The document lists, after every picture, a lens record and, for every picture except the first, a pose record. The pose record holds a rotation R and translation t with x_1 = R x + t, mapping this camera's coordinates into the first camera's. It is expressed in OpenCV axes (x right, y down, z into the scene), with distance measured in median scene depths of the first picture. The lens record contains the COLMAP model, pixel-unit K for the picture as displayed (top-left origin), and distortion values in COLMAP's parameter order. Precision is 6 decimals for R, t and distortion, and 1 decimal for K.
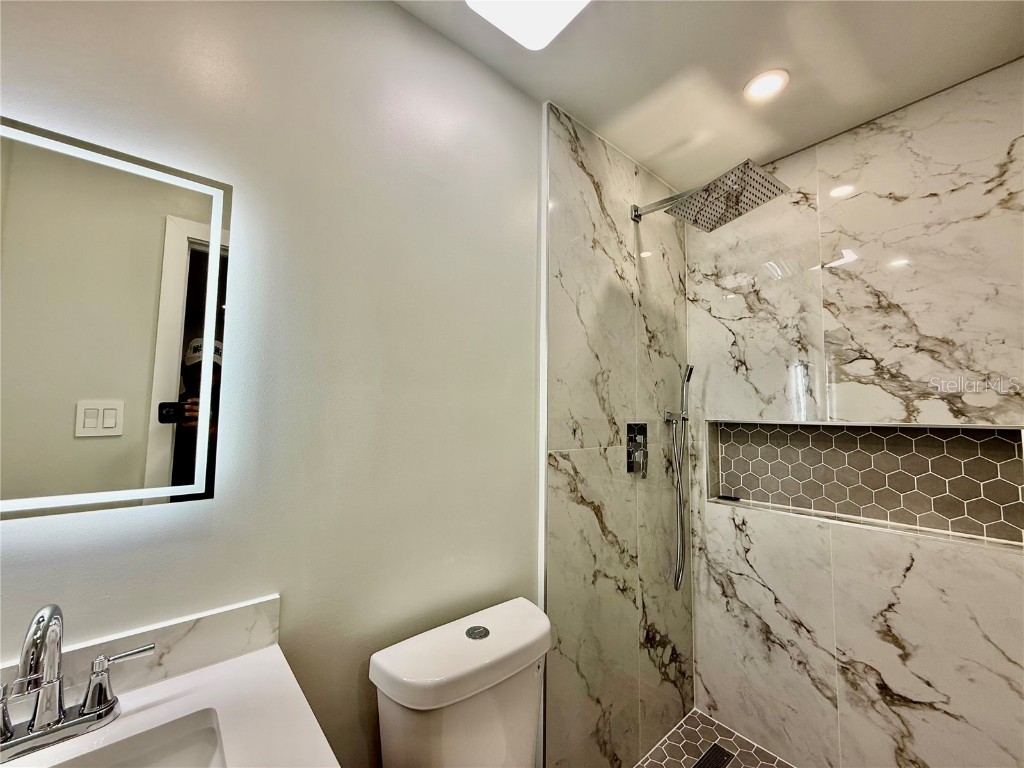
lens RADIAL K [[407.6, 0, 509.4], [0, 407.6, 385.3], [0, 0, 1]] dist [-0.000104, -0.000383]
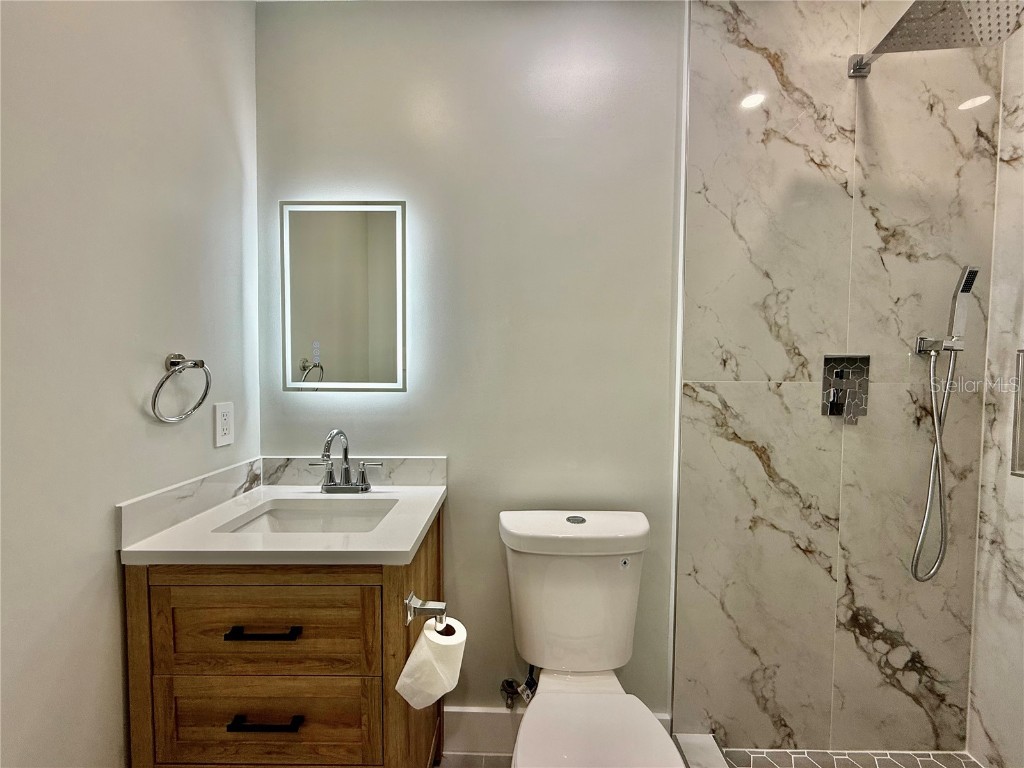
lens RADIAL K [[407.6, 0, 509.3], [0, 407.6, 384.8], [0, 0, 1]] dist [-0.000104, -0.000383]
pose [[0.757418, 0.021850, -0.652565, 0.366991], [0.045473, 0.995248, 0.086103, 0.059432], [0.651345, -0.094890, 0.752825, -0.006430]]
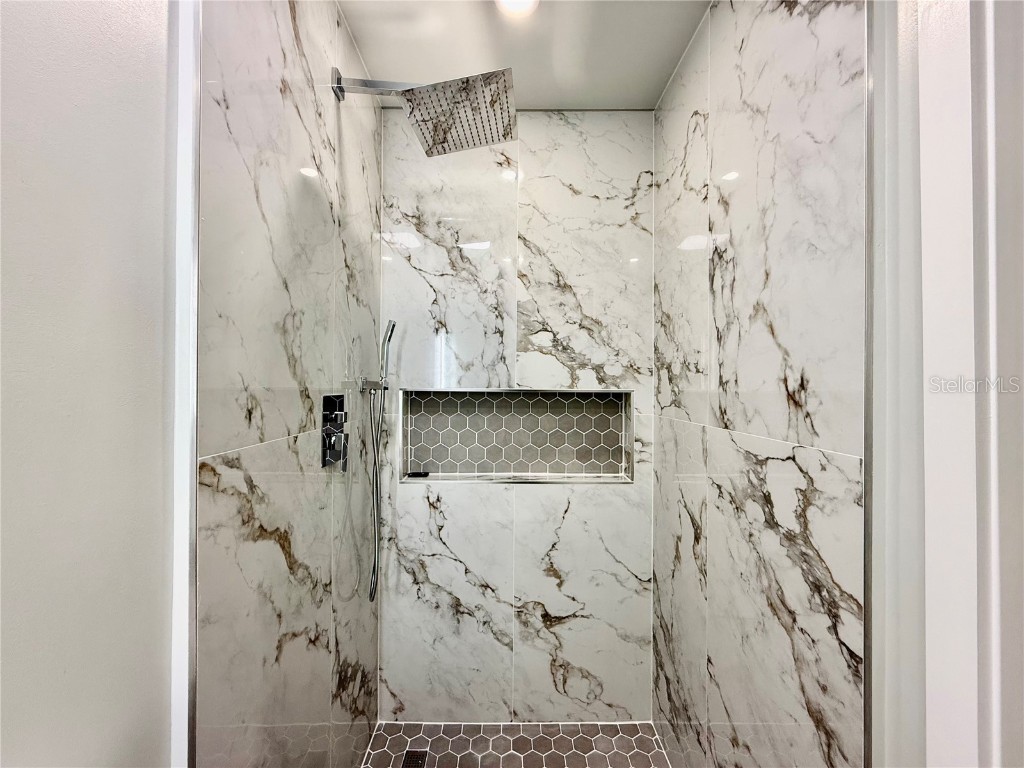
lens RADIAL K [[407.6, 0, 508.9], [0, 407.6, 384.6], [0, 0, 1]] dist [-0.000104, -0.000383]
pose [[0.631462, -0.007940, 0.775367, -0.041725], [-0.052556, 0.997210, 0.053014, 0.024821], [-0.773624, -0.074227, 0.629282, 0.364137]]
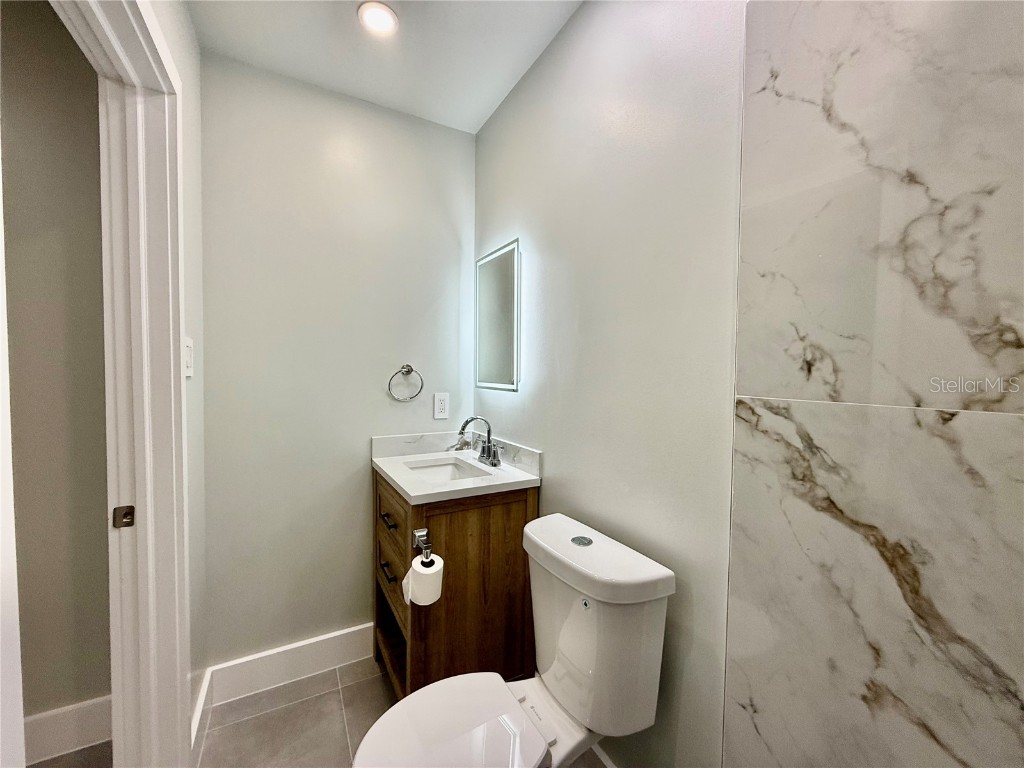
lens RADIAL K [[407.6, 0, 509.2], [0, 407.6, 385.4], [0, 0, 1]] dist [-0.000104, -0.000383]
pose [[-0.187532, 0.026173, -0.981910, 0.681223], [0.053755, 0.998420, 0.016347, 0.102582], [0.980787, -0.049717, -0.188642, 0.683027]]
